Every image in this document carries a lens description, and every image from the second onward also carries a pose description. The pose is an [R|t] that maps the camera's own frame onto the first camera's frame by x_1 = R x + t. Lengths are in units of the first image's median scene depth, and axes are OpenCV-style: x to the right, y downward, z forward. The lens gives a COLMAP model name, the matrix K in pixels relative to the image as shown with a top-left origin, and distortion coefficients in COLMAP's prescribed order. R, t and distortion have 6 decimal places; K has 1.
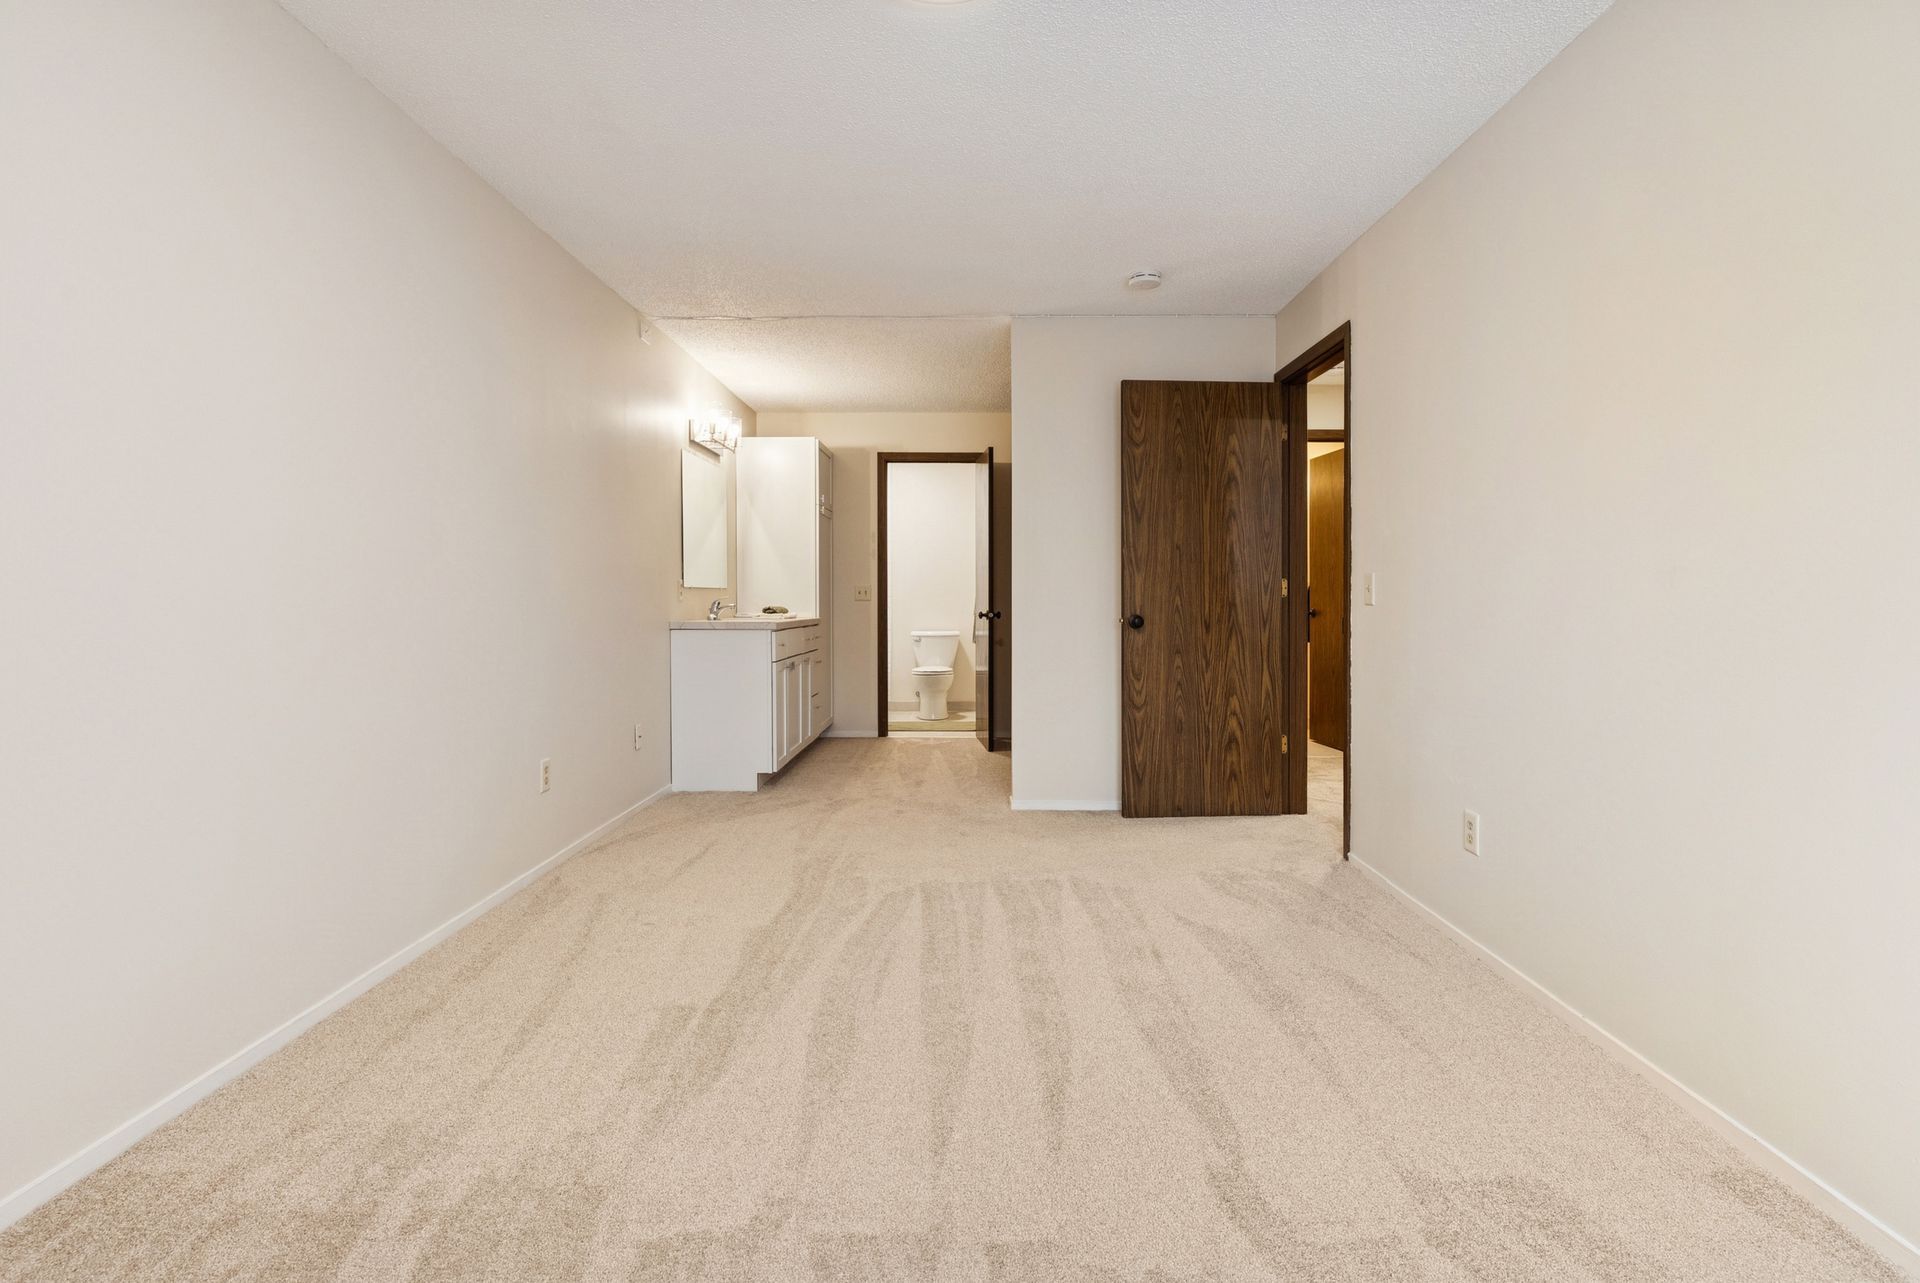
lens RADIAL K [[955.1, 0, 957.6], [0, 955.1, 628.2], [0, 0, 1]] dist [0.006451, -0.000693]
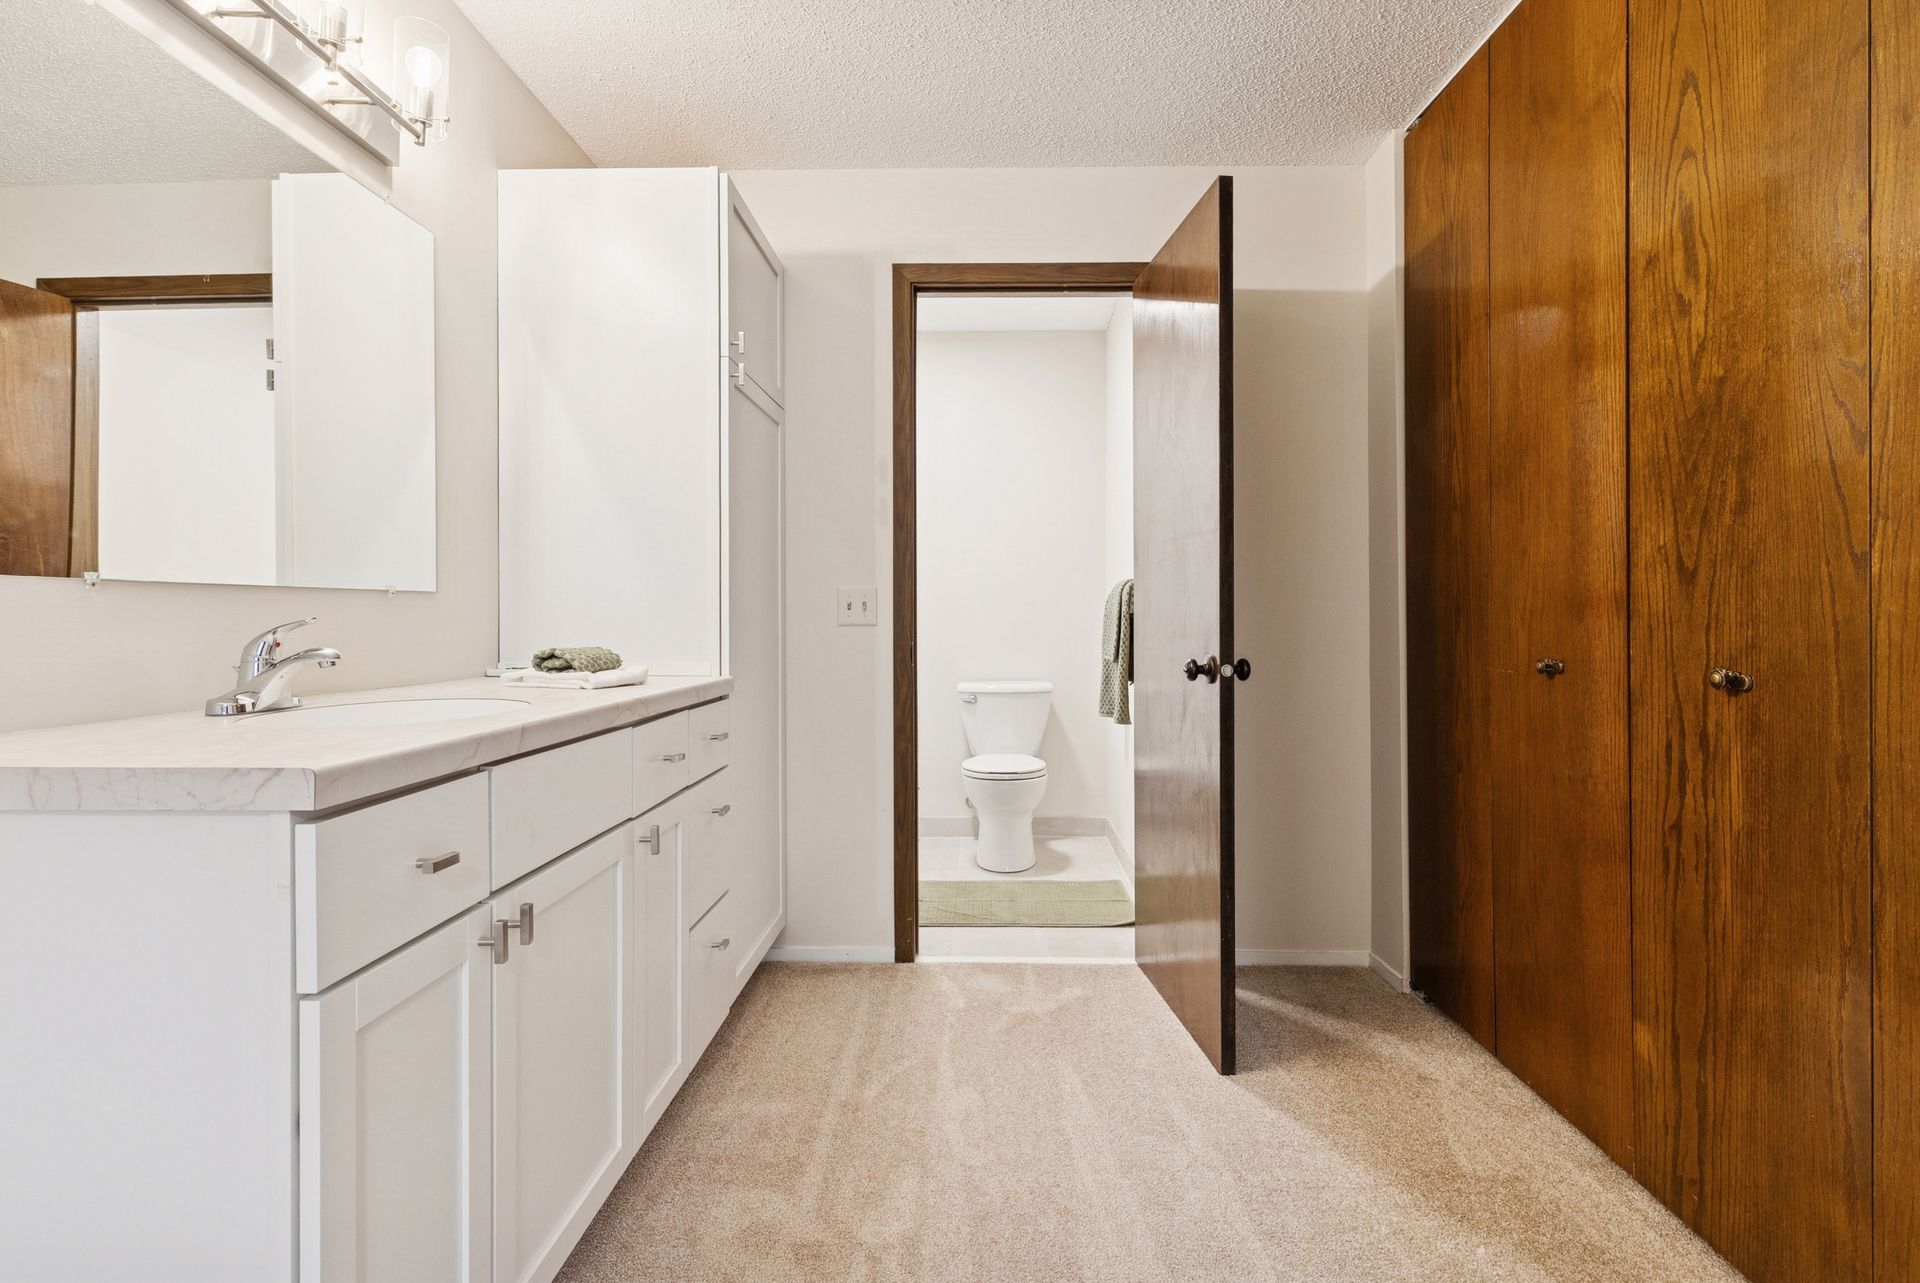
lens RADIAL K [[955.1, 0, 956.4], [0, 955.1, 632.8], [0, 0, 1]] dist [0.006451, -0.000693]
pose [[0.999901, -0.001029, -0.014026, -0.051332], [0.000828, 0.999897, -0.014314, -0.020196], [0.014039, 0.014301, 0.999799, 0.593151]]
